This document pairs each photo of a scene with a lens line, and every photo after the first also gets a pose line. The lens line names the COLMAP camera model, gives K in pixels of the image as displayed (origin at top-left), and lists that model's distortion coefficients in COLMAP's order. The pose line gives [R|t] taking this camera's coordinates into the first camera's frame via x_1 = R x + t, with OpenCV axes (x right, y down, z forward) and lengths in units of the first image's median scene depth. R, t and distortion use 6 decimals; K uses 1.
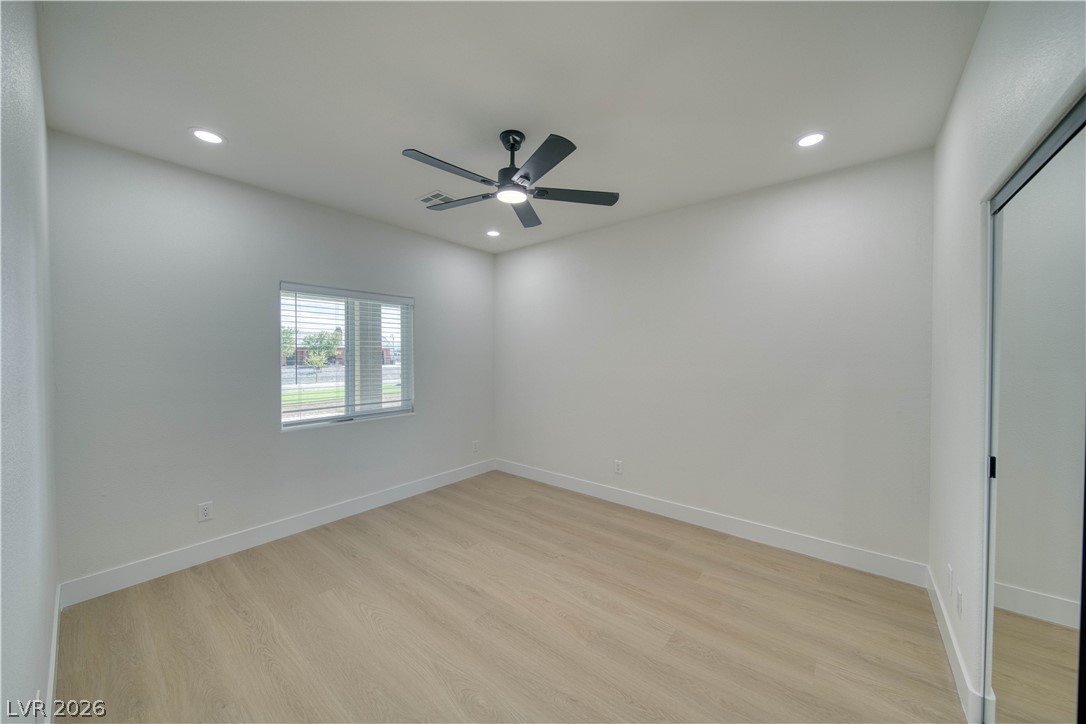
lens RADIAL K [[379.8, 0, 542.9], [0, 379.8, 359.3], [0, 0, 1]] dist [0.000405, -0.002155]
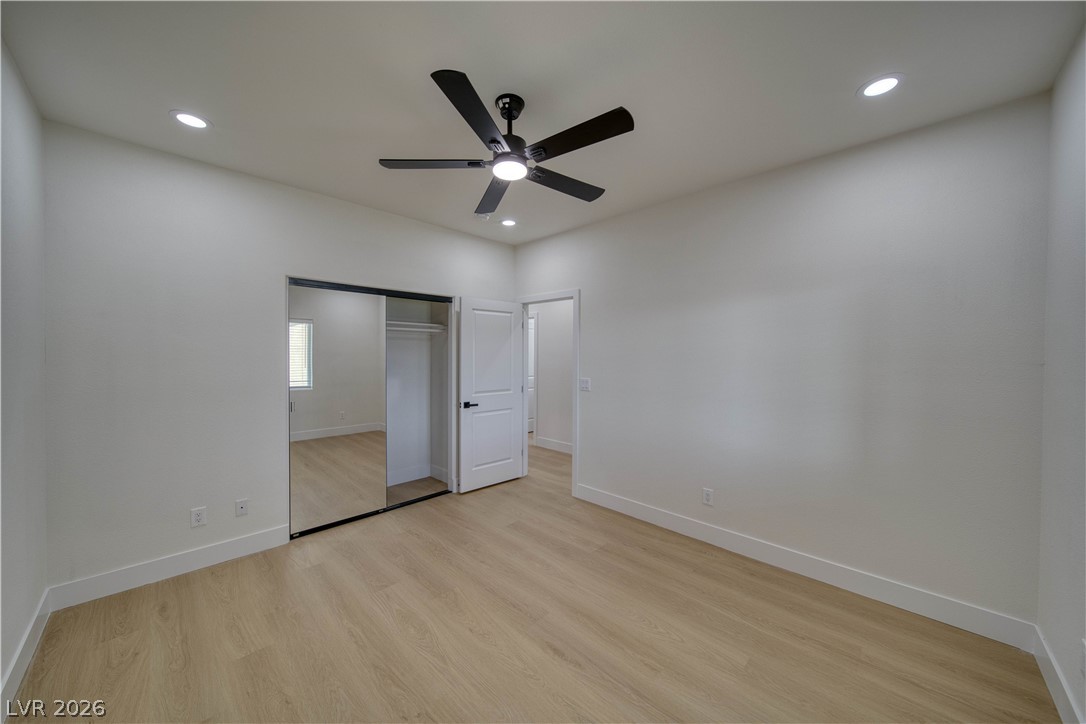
lens RADIAL K [[379.8, 0, 542.9], [0, 379.8, 359.3], [0, 0, 1]] dist [0.000405, -0.002155]
pose [[-0.995759, -0.006070, 0.091802, -0.238869], [-0.003319, 0.999542, 0.030086, -0.026743], [-0.091942, 0.029654, -0.995323, 1.880992]]
